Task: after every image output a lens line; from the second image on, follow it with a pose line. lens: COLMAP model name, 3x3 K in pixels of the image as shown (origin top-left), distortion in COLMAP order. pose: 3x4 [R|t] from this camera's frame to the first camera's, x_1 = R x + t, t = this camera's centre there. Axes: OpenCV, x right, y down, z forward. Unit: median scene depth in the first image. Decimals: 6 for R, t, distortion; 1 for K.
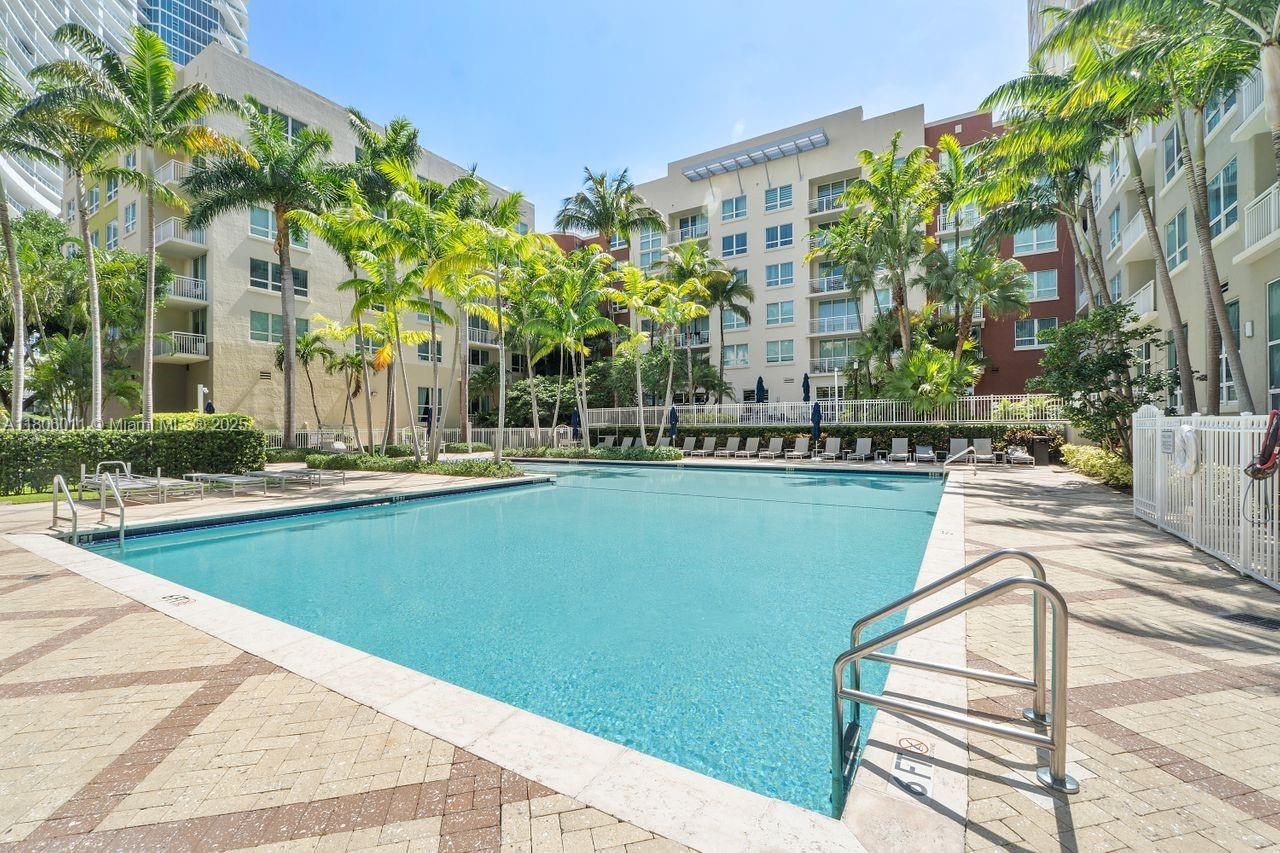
lens RADIAL K [[541.1, 0, 640.3], [0, 541.1, 429.4], [0, 0, 1]] dist [-0.004557, -0.000017]
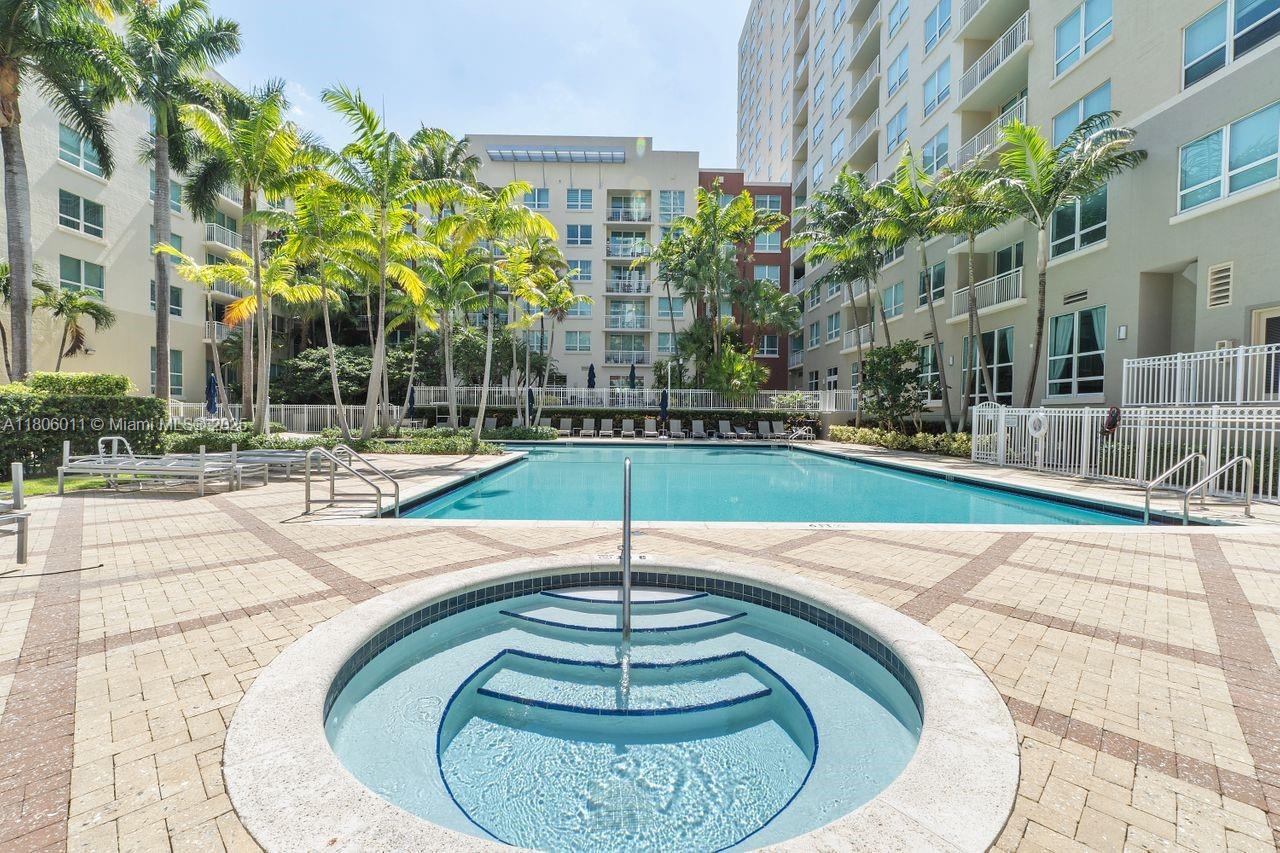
lens RADIAL K [[541.1, 0, 639.5], [0, 541.1, 427.2], [0, 0, 1]] dist [-0.004557, -0.000017]
pose [[0.842447, 0.004240, 0.538763, -0.342952], [-0.017725, 0.999646, 0.019850, 0.008570], [-0.538488, -0.026273, 0.842223, 0.014196]]
